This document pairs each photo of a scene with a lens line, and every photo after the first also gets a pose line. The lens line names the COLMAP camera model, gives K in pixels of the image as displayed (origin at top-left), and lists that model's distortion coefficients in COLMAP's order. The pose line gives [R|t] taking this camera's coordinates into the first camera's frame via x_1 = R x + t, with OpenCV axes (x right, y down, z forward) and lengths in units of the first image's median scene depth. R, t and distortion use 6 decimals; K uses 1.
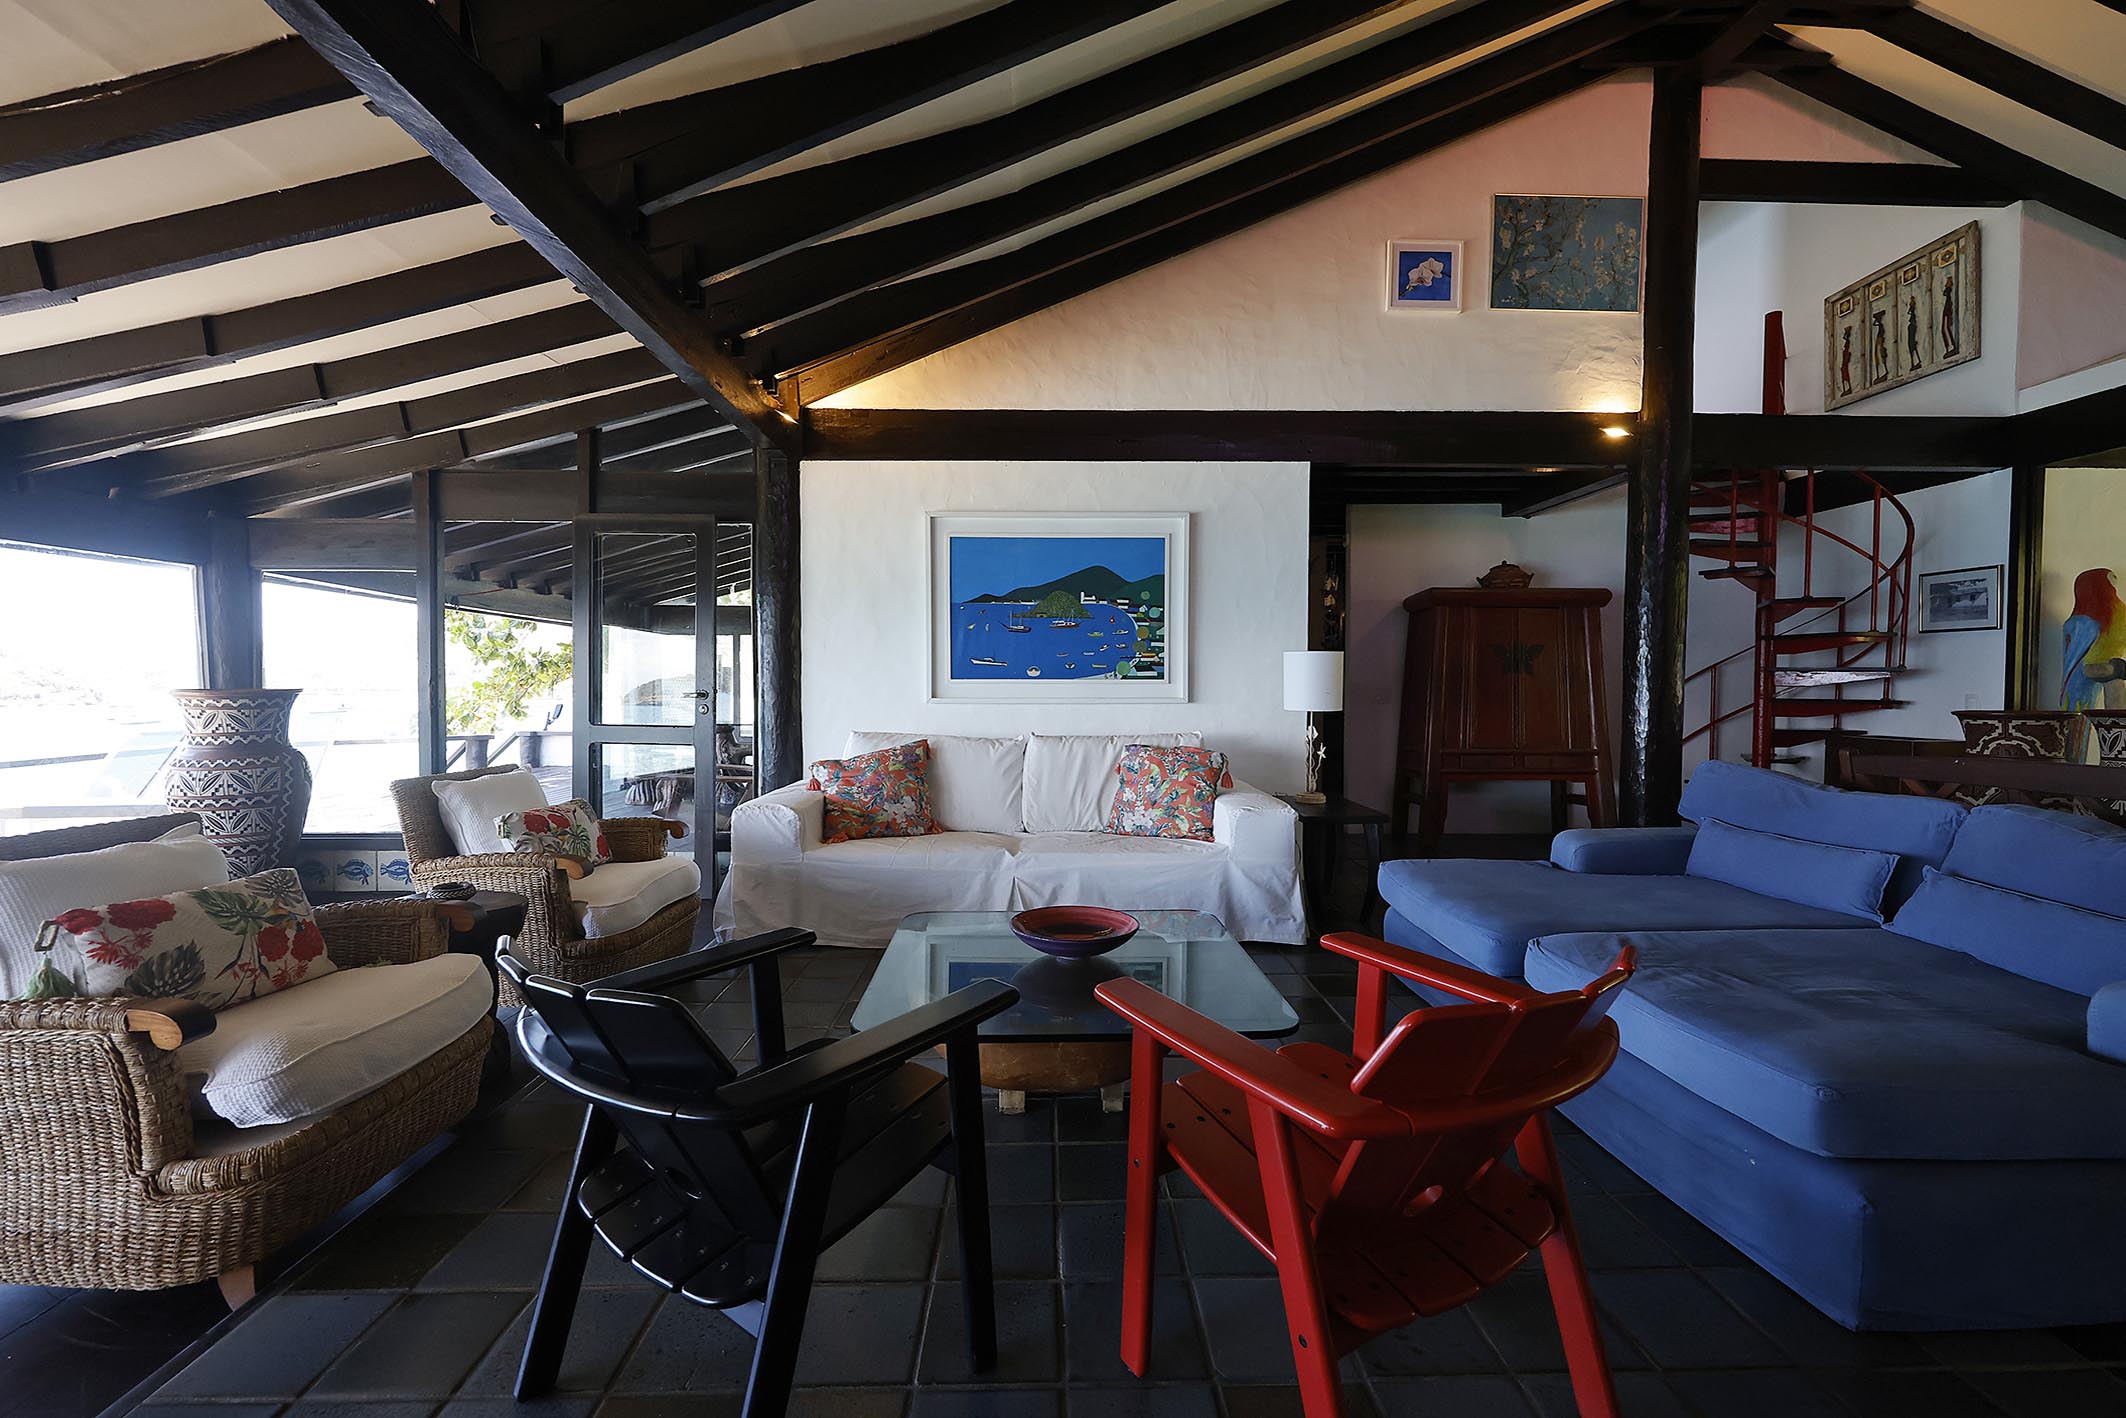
lens RADIAL K [[828.6, 0, 1056.6], [0, 828.6, 713.3], [0, 0, 1]] dist [-0.000597, -0.000059]
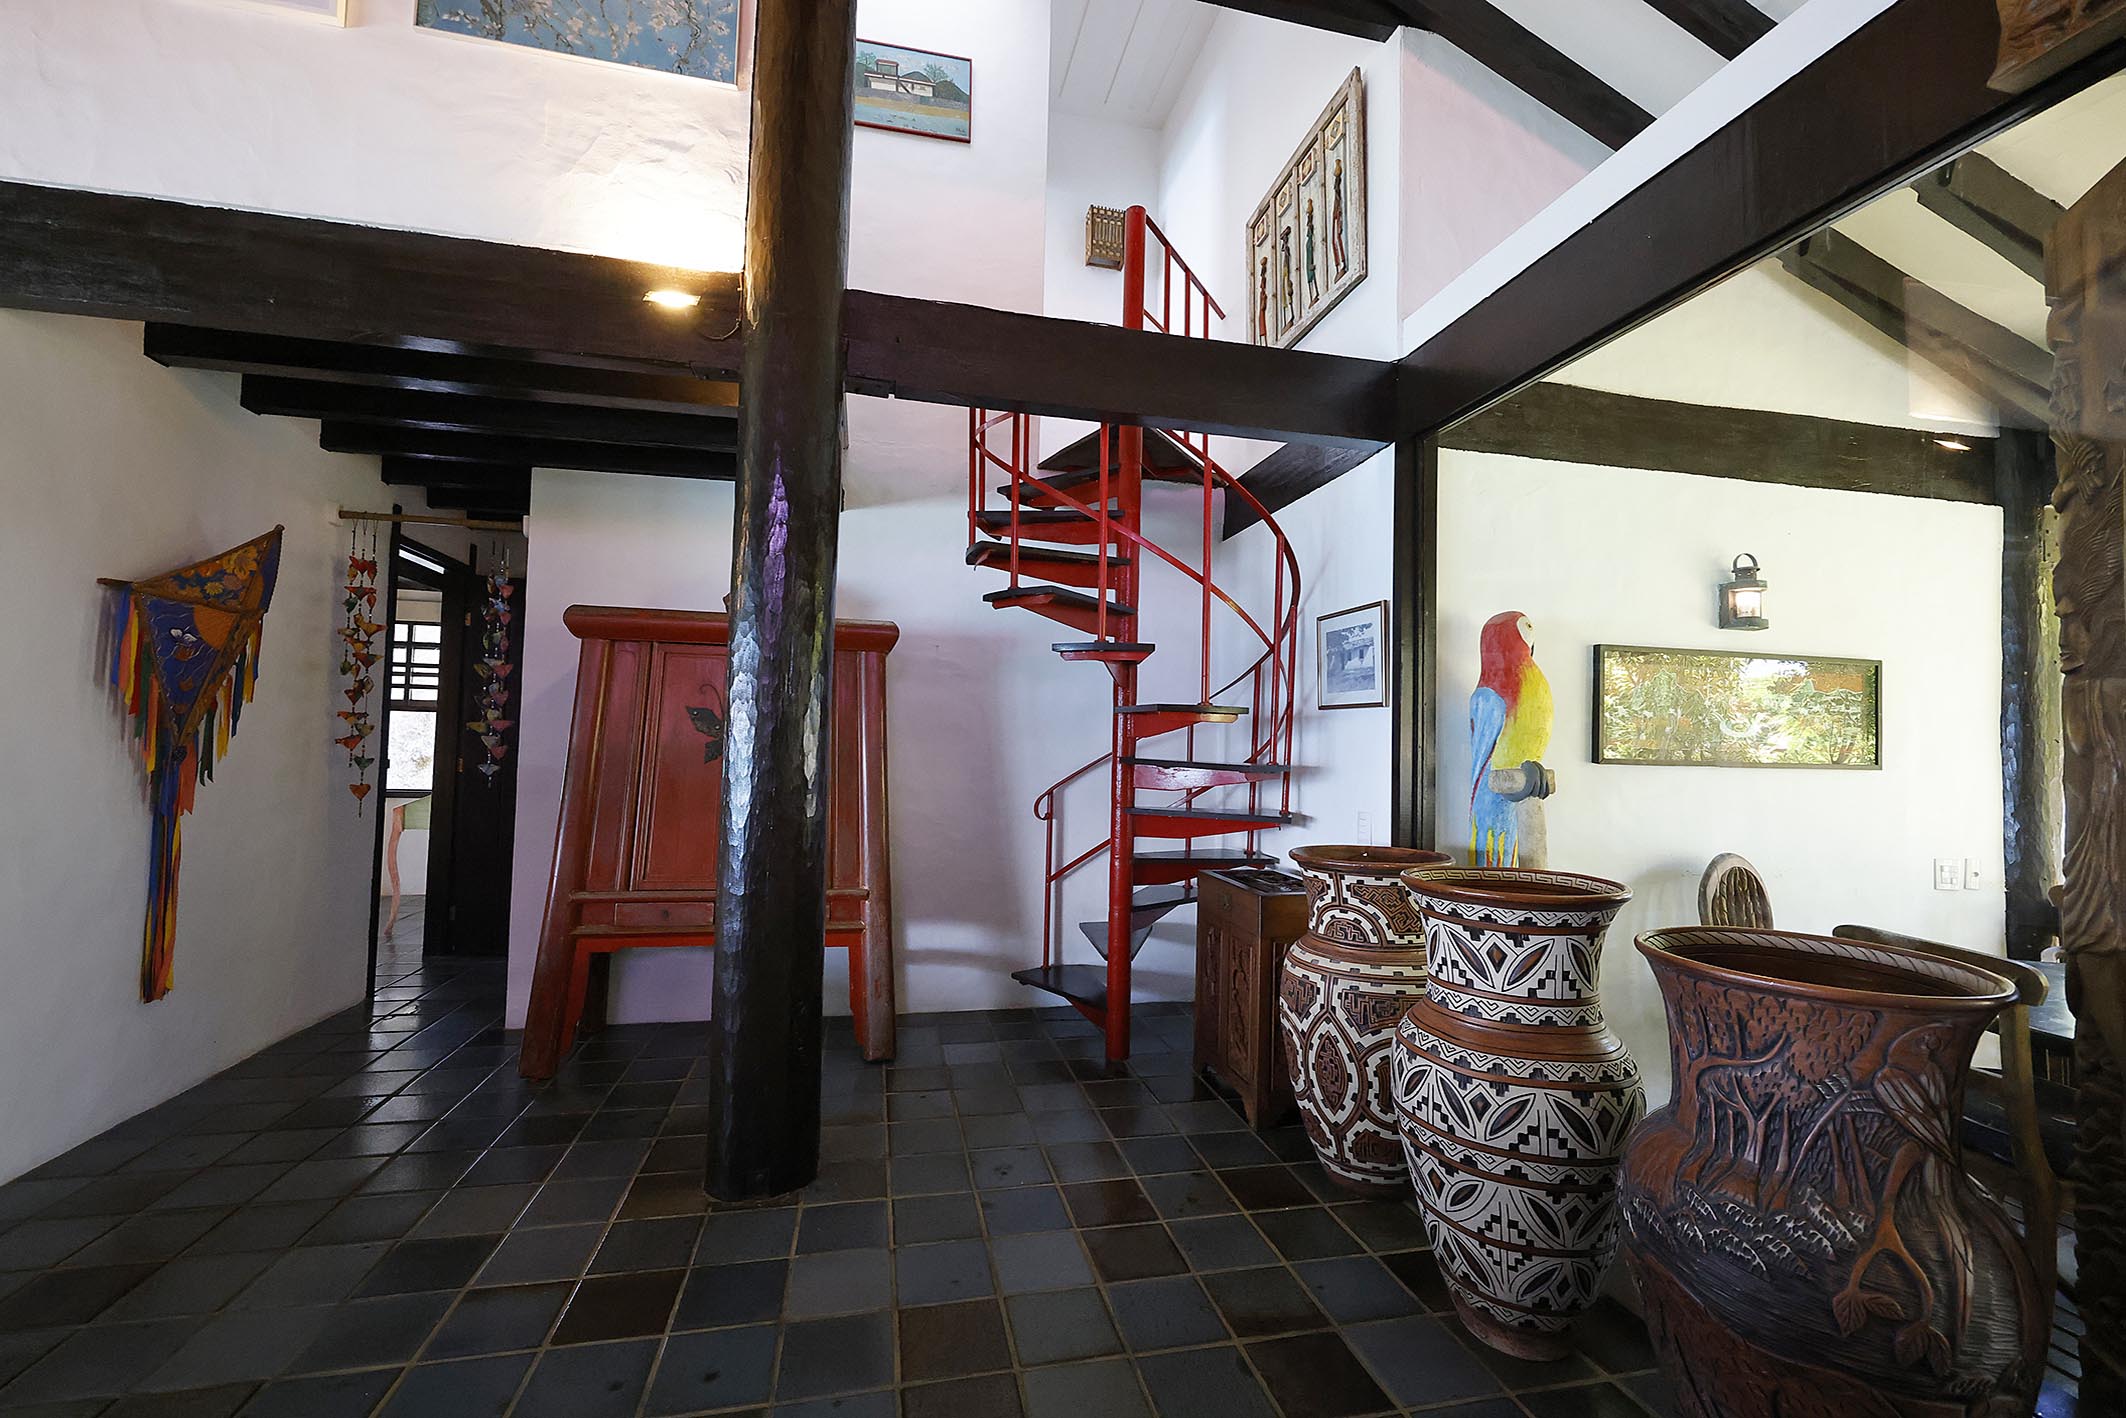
lens RADIAL K [[828.6, 0, 1056.6], [0, 828.6, 713.3], [0, 0, 1]] dist [-0.000597, -0.000059]
pose [[0.981788, 0.027999, 0.187907, 0.815748], [-0.016268, 0.997837, -0.063684, -0.056455], [-0.189284, 0.059468, 0.980120, 0.469863]]
